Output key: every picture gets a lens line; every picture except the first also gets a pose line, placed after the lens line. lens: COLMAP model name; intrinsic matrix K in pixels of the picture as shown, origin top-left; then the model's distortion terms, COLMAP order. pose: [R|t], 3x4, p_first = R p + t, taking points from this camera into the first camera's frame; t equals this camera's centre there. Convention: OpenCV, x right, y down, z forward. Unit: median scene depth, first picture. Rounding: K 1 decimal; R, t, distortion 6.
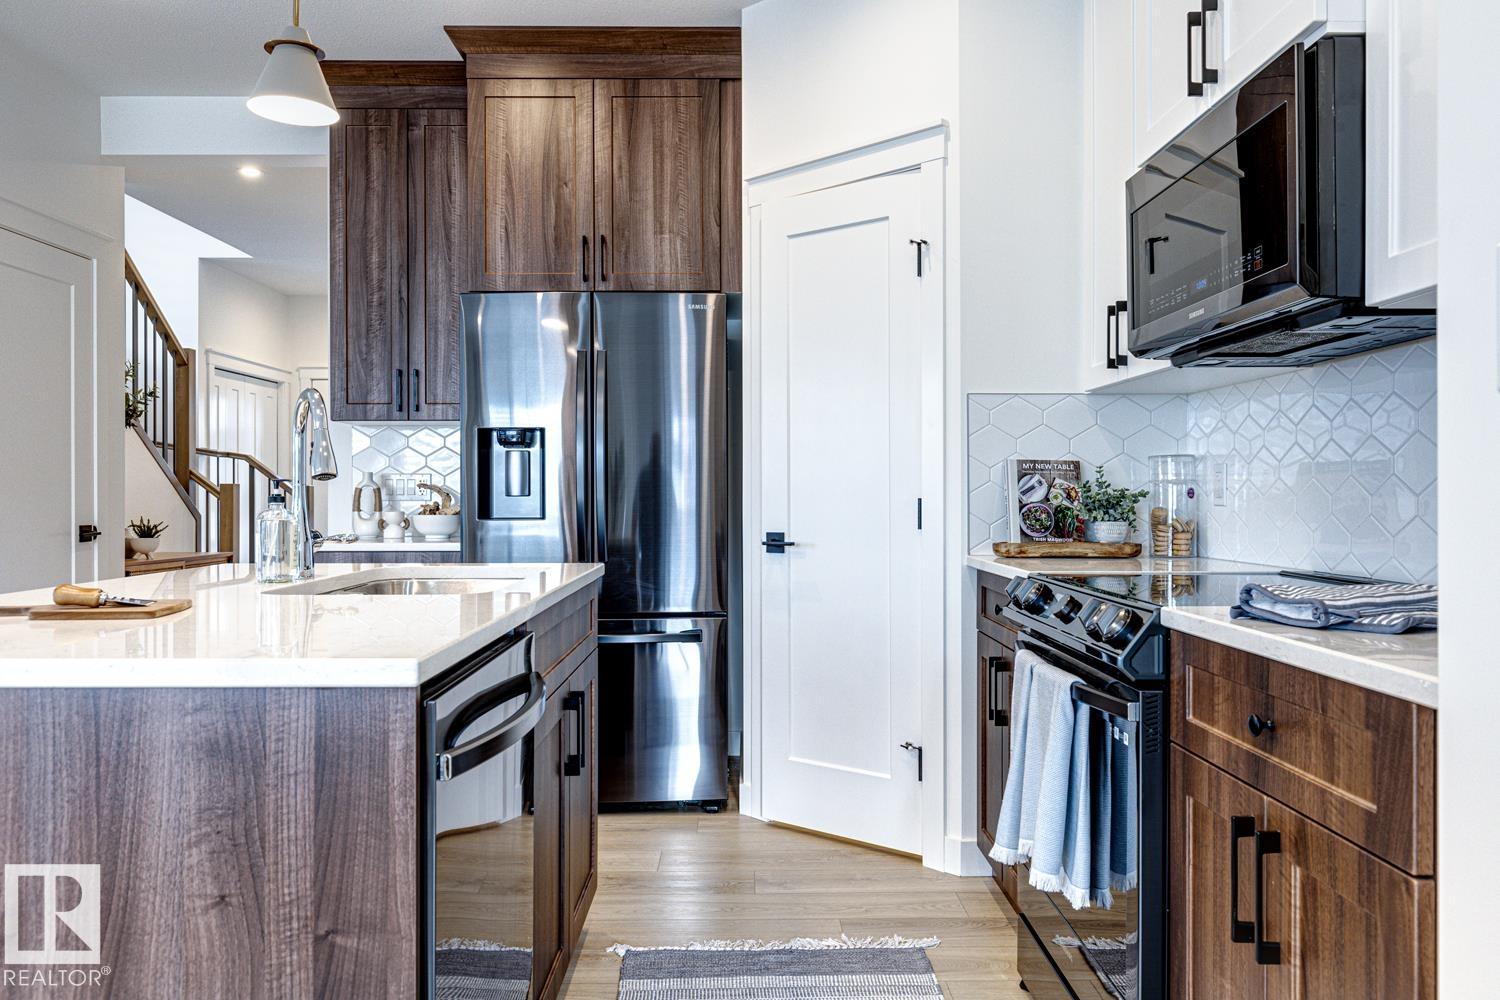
lens RADIAL K [[1084.1, 0, 754.4], [0, 1084.1, 495.3], [0, 0, 1]] dist [0.002757, -0.003896]
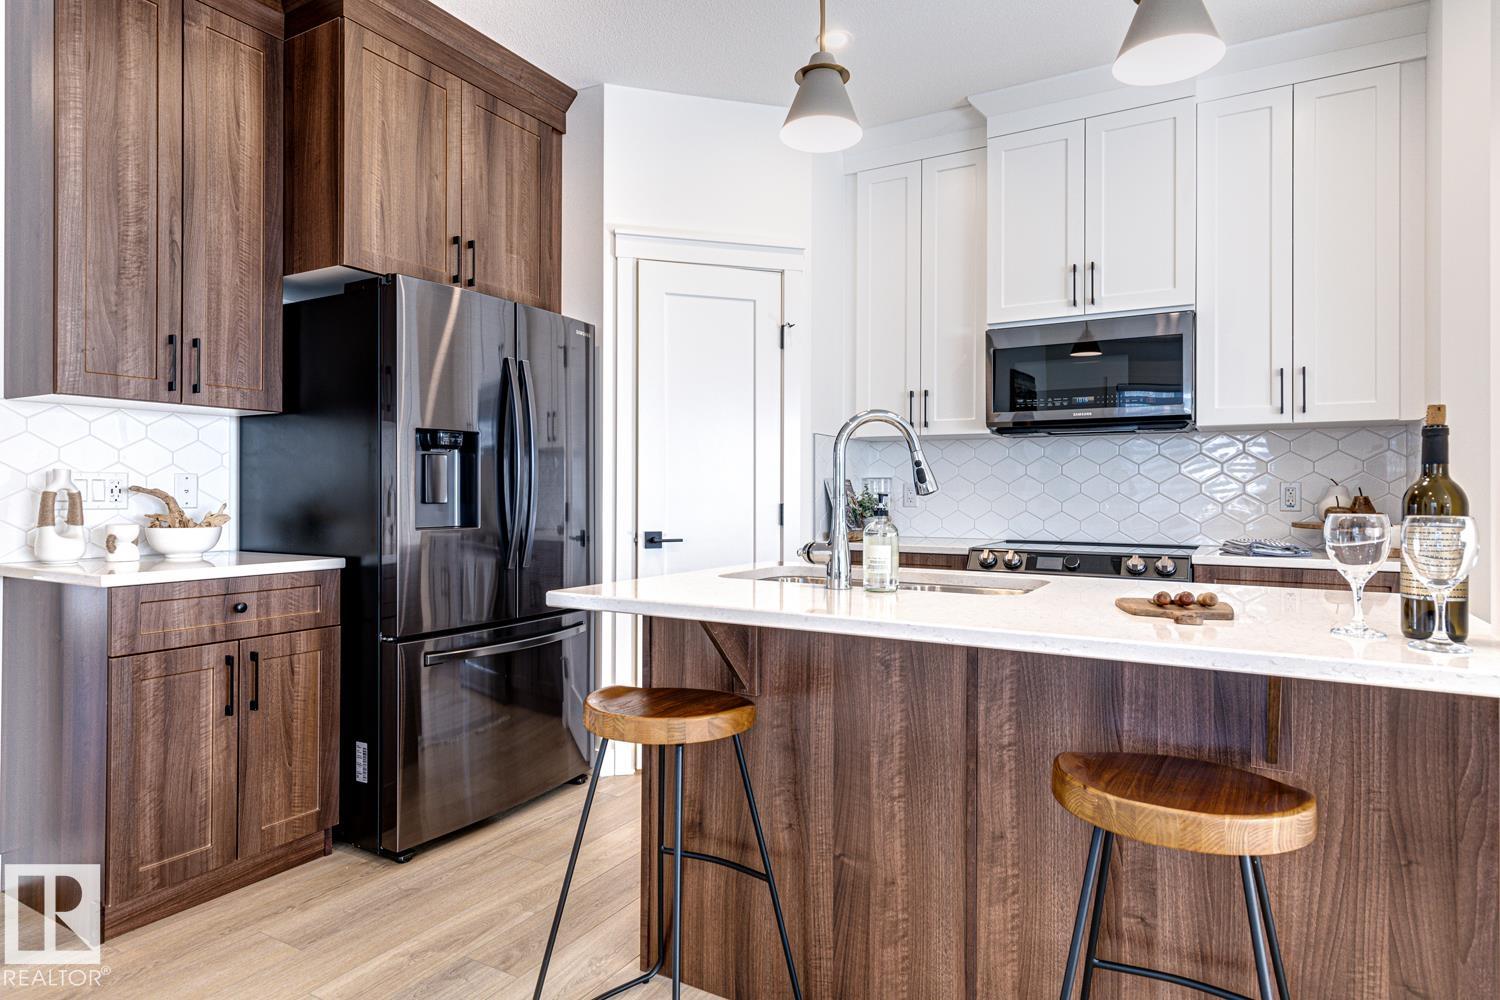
lens RADIAL K [[844.7, 0, 744.1], [0, 844.7, 494.9], [0, 0, 1]] dist [0.003028, -0.000559]
pose [[0.511226, 0.001757, 0.859444, -0.740554], [-0.003600, 0.999994, 0.000097, -0.007891], [-0.859439, -0.003144, 0.511229, 0.422284]]
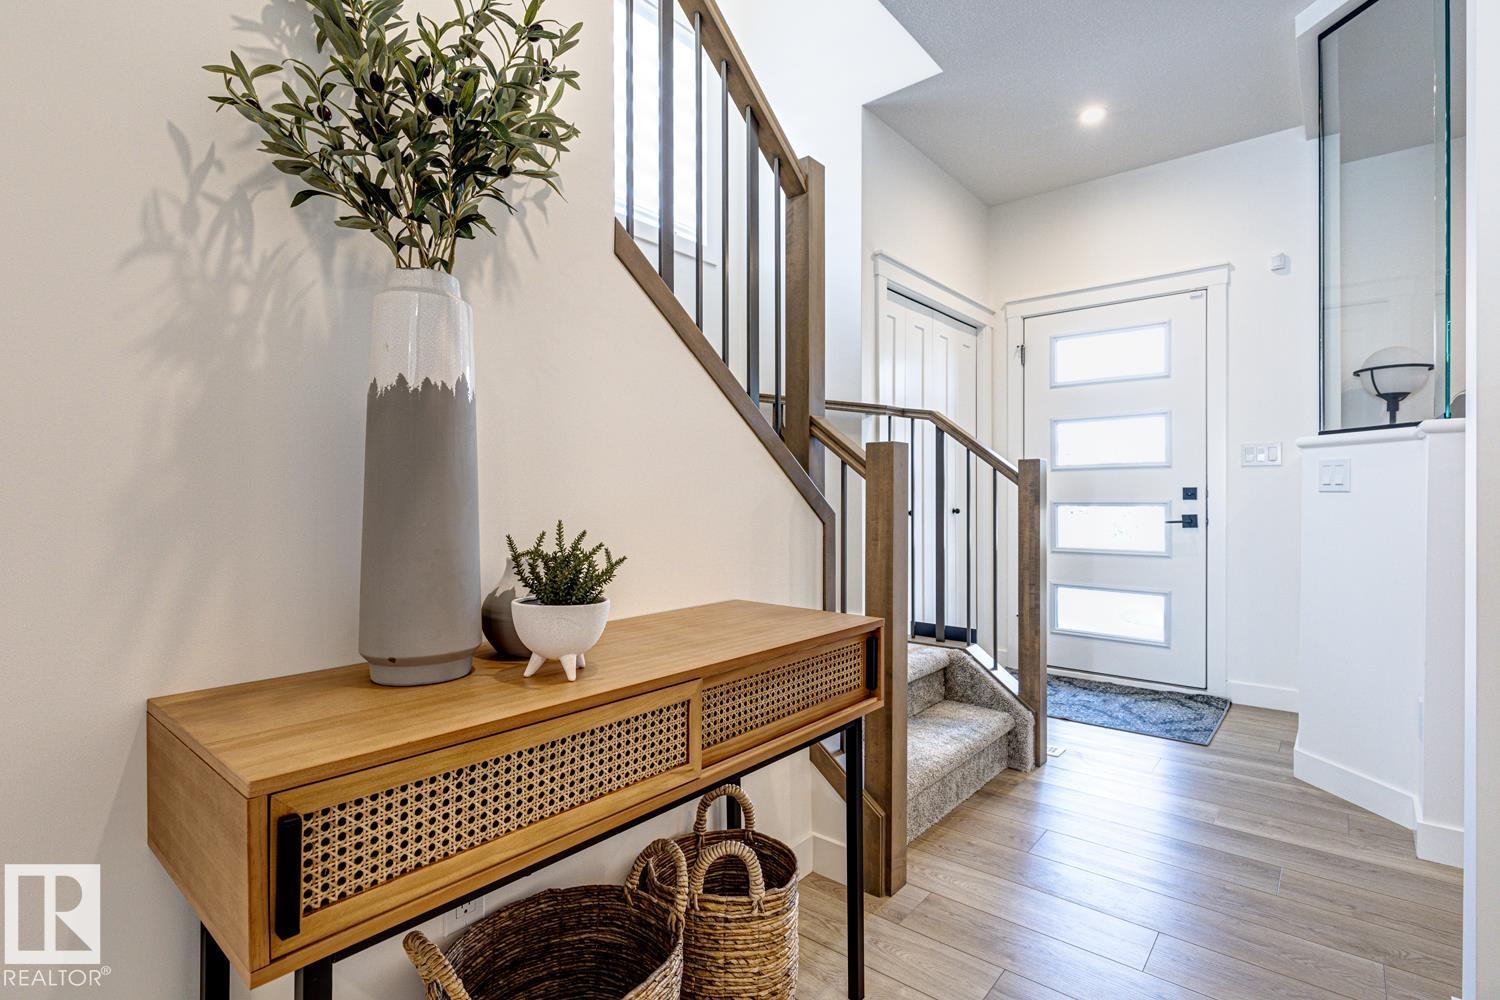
lens RADIAL K [[709.5, 0, 750.0], [0, 709.5, 500.0], [0, 0, 1]] dist [-0.000055, -0.000176]
pose [[0.760293, 0.004394, -0.649565, -0.616126], [0.001100, 0.999967, 0.008053, 0.018051], [0.649579, -0.006837, 0.760263, 1.353073]]
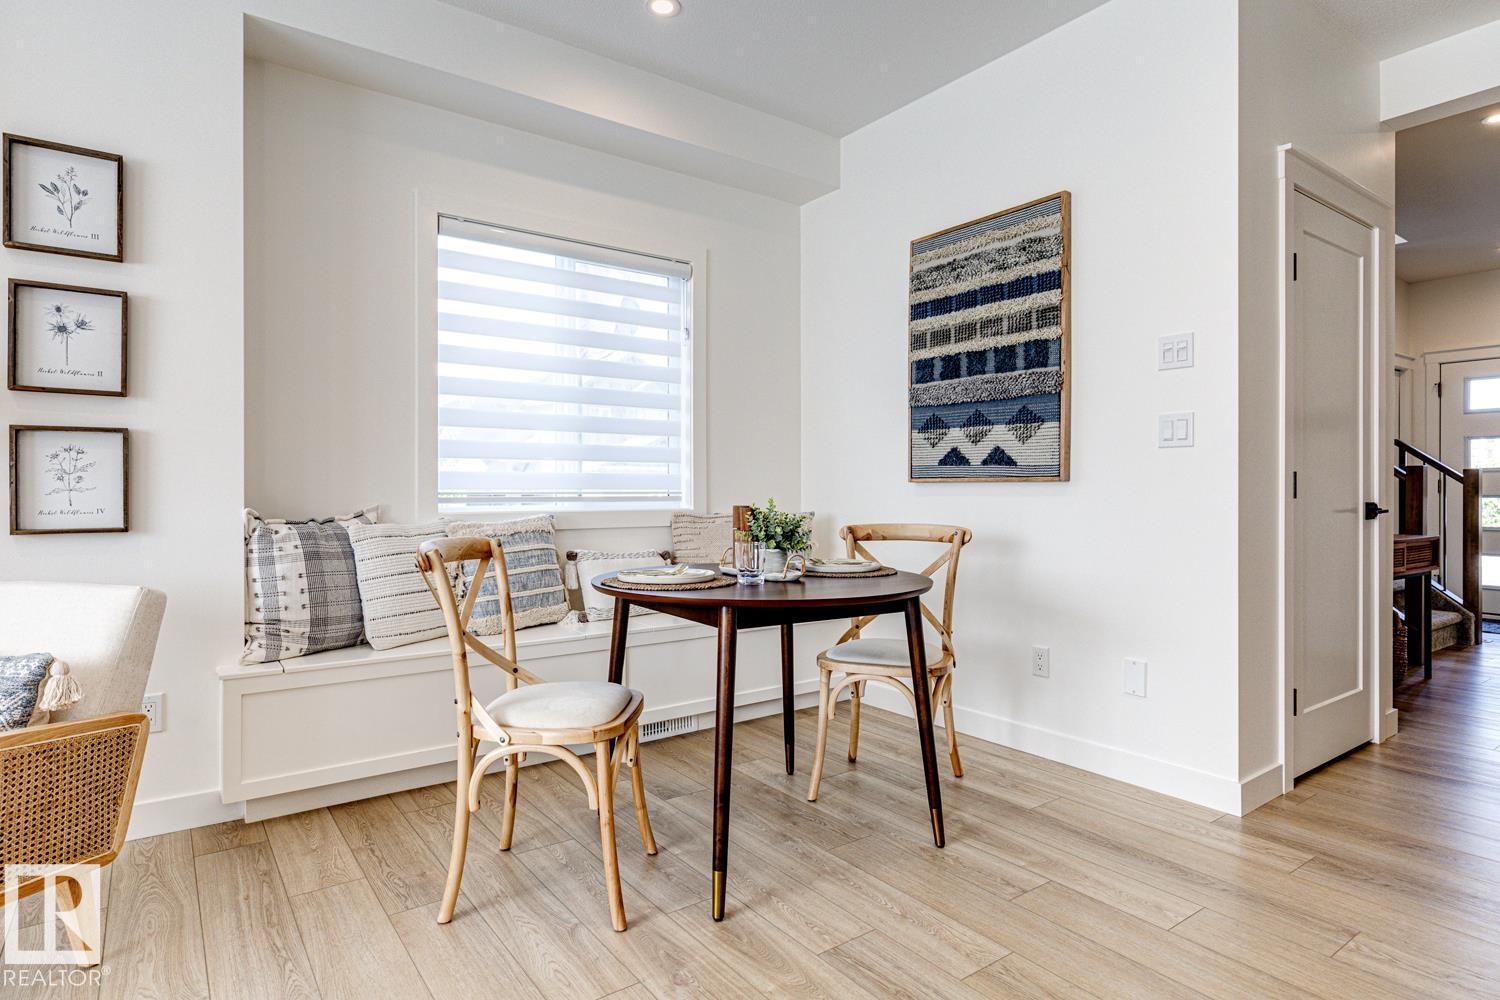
lens RADIAL K [[815.6, 0, 749.8], [0, 815.6, 490.6], [0, 0, 1]] dist [0.001795, 0.000762]
pose [[0.580470, 0.003398, -0.814275, -0.421879], [-0.001805, 0.999994, 0.002886, 0.020006], [0.814280, -0.000205, 0.580472, 0.145399]]
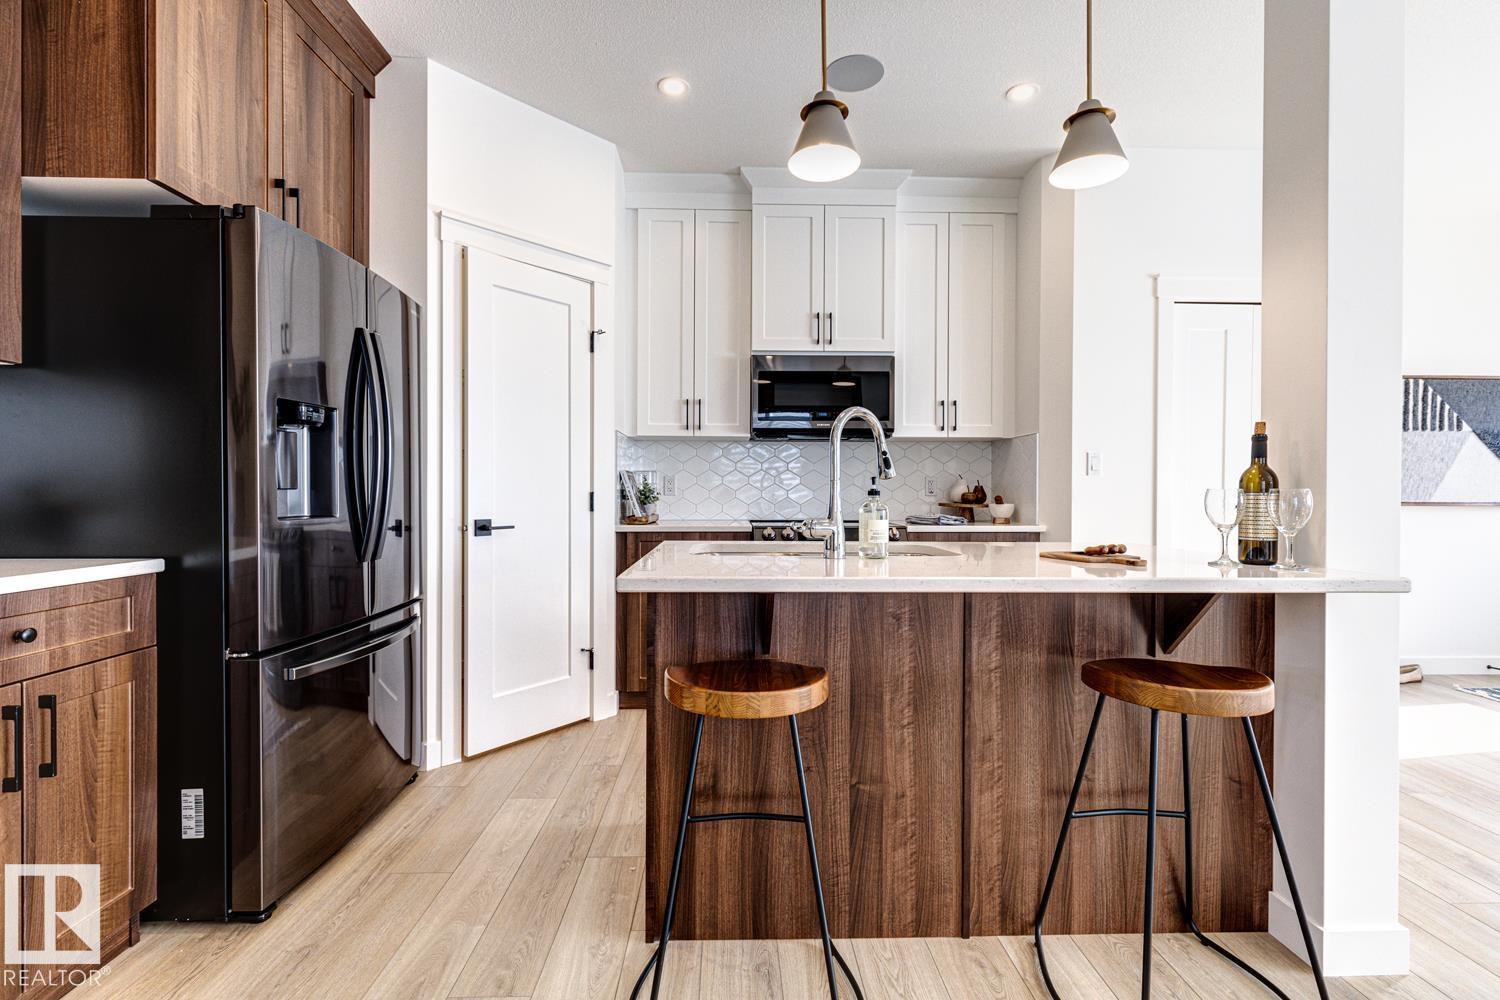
lens RADIAL K [[669.0, 0, 742.8], [0, 669.0, 499.9], [0, 0, 1]] dist [-0.001797, -0.000463]
pose [[-0.013627, -0.010955, 0.999847, -0.743201], [-0.002326, 0.999938, 0.010925, 0.002578], [-0.999904, -0.002177, -0.013652, 0.707772]]
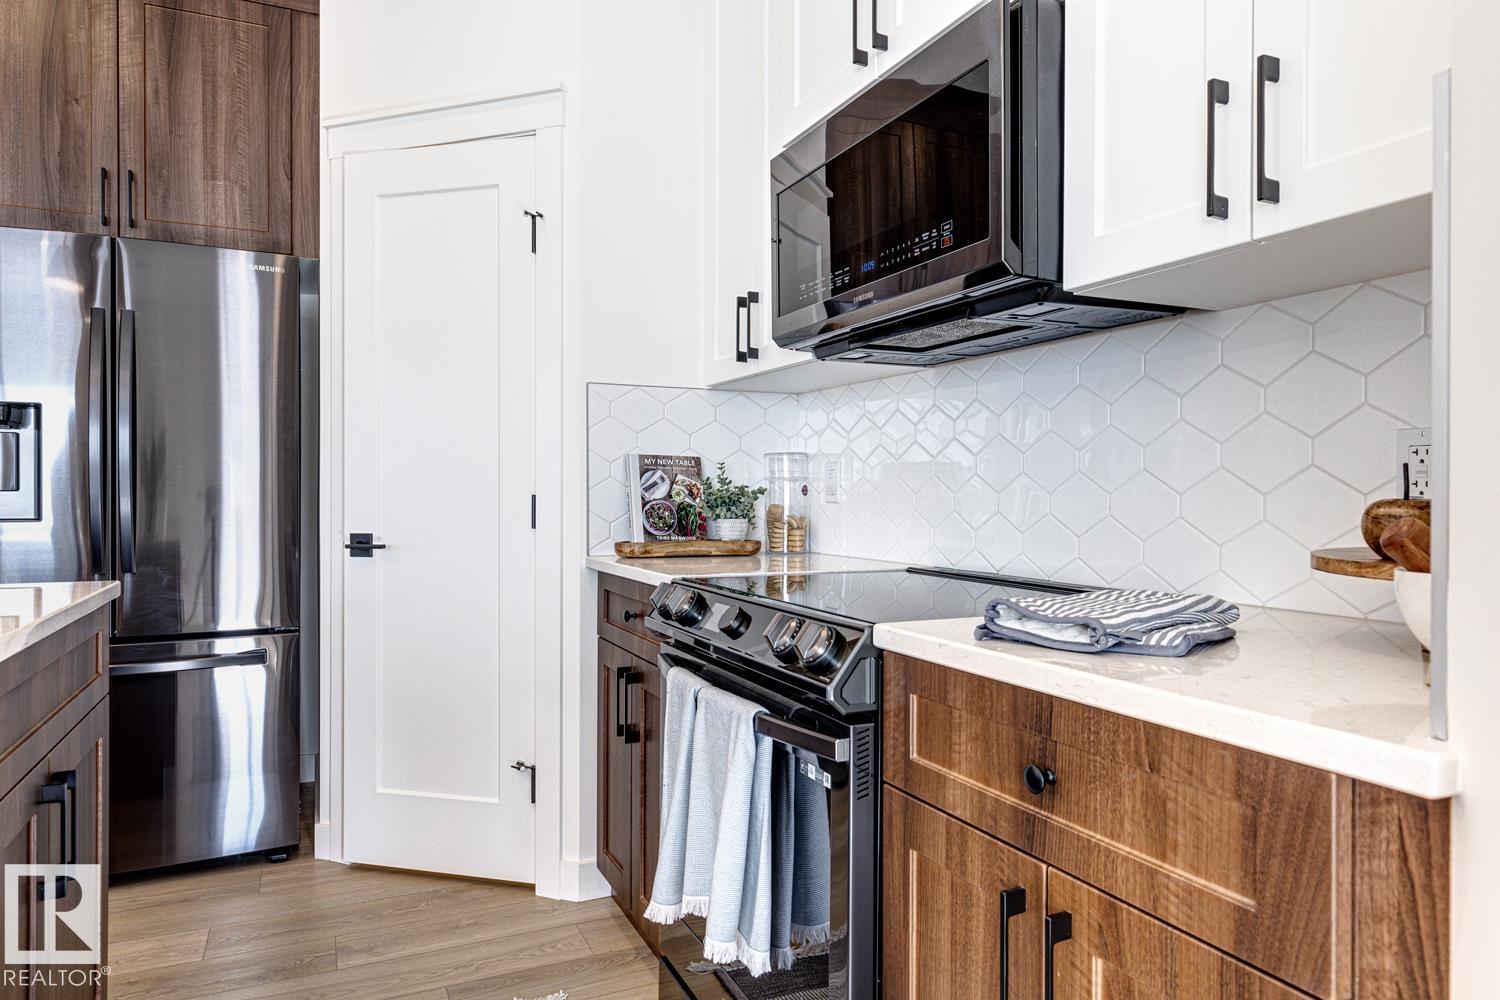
lens RADIAL K [[949.5, 0, 754.6], [0, 949.5, 493.8], [0, 0, 1]] dist [0.003855, -0.001646]
pose [[0.911531, 0.002177, 0.411226, -0.006724], [-0.003004, 0.999995, 0.001364, 0.000194], [-0.411220, -0.002478, 0.911533, 0.170565]]
